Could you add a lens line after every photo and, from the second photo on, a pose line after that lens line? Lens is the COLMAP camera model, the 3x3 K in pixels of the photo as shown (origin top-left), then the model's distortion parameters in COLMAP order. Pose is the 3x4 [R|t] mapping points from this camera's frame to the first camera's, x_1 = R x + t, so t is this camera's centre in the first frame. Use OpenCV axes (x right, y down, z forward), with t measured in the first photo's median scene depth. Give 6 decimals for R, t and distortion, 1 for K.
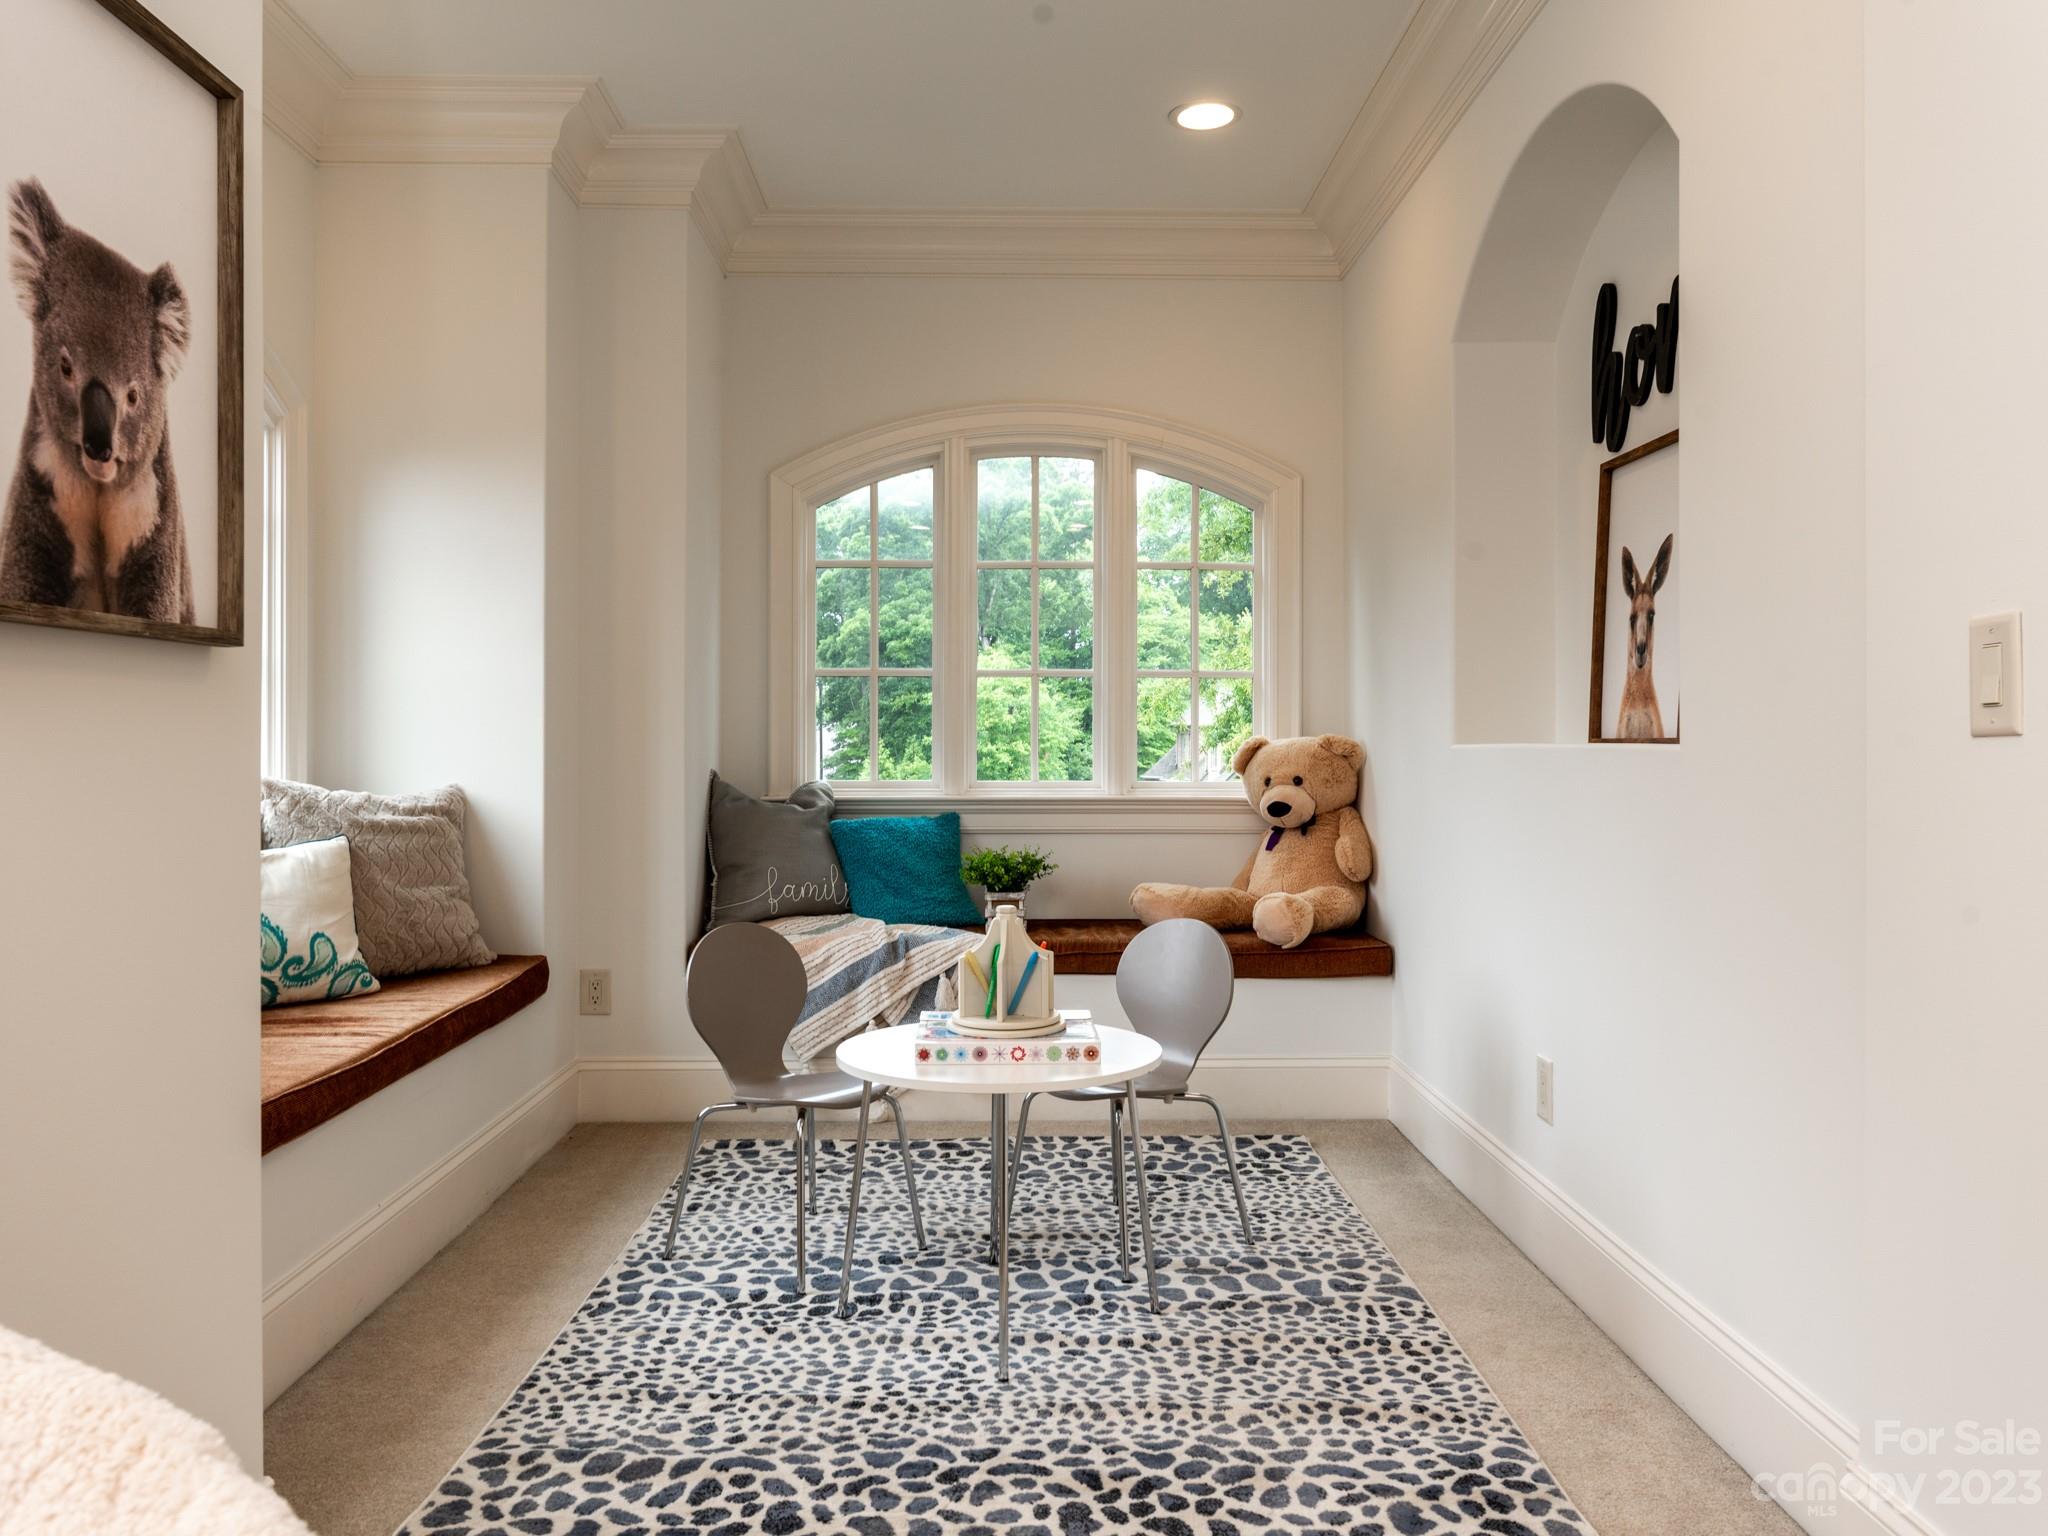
lens RADIAL K [[1435.5, 0, 1024.0], [0, 1435.5, 768.0], [0, 0, 1]] dist [-0.001669, -0.000082]
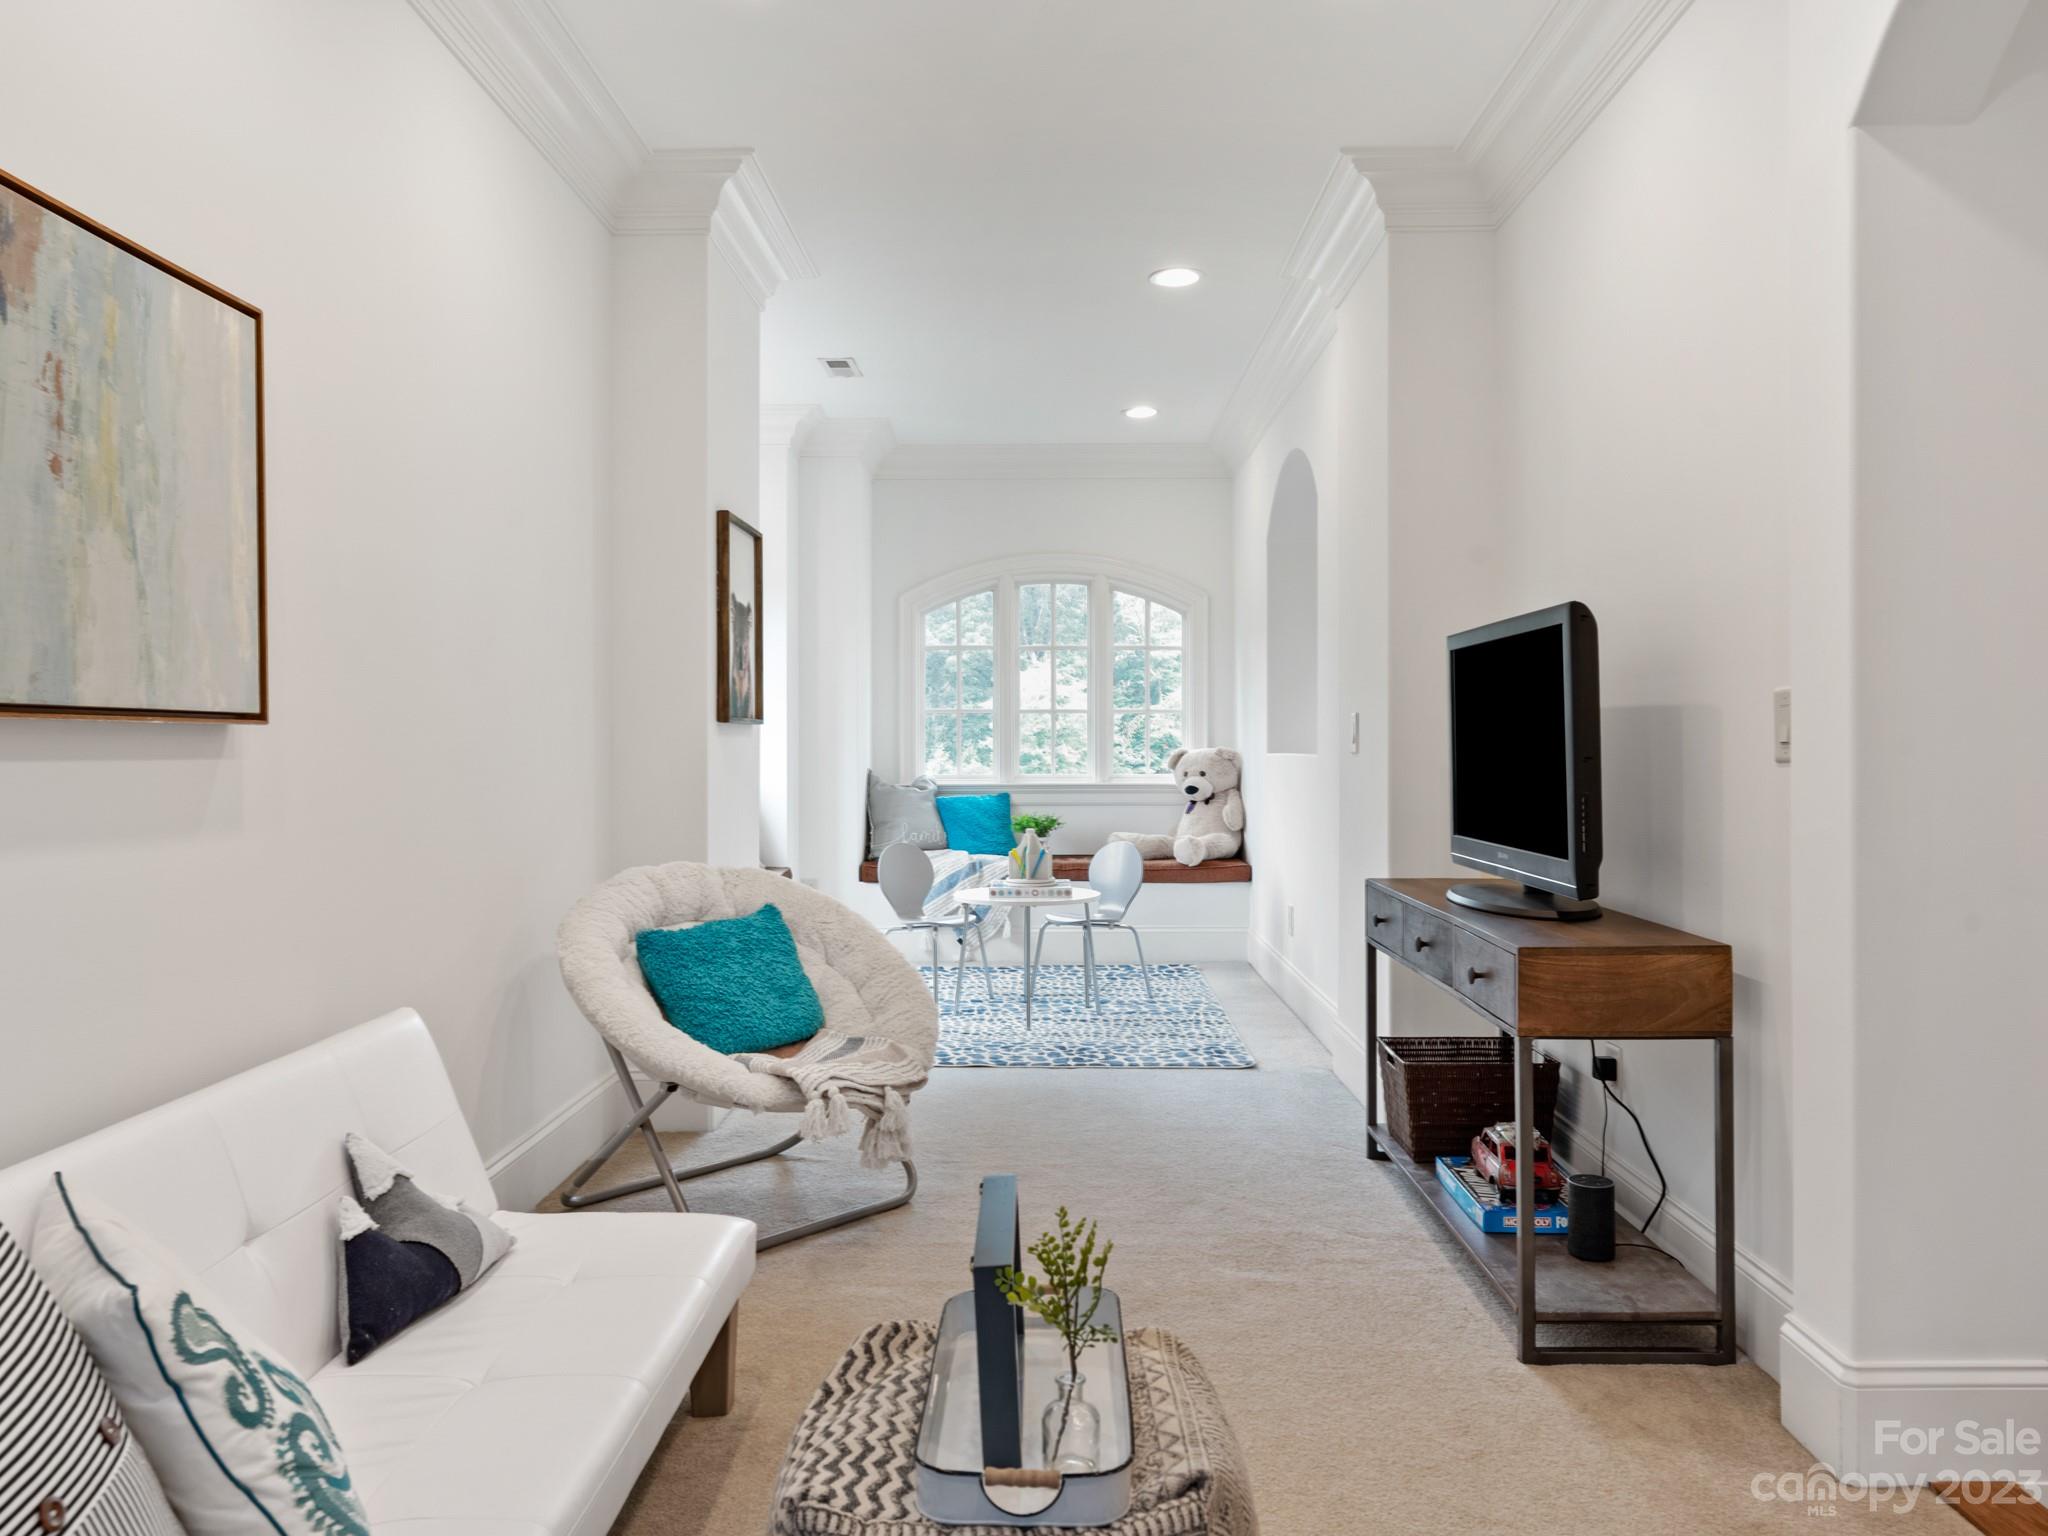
lens RADIAL K [[1425.8, 0, 1024.0], [0, 1425.8, 768.0], [0, 0, 1]] dist [-0.000350, -0.000391]
pose [[0.999355, -0.002392, -0.035823, 0.035318], [0.002355, 0.999997, -0.001071, 0.003374], [0.035826, 0.000986, 0.999358, -0.744812]]
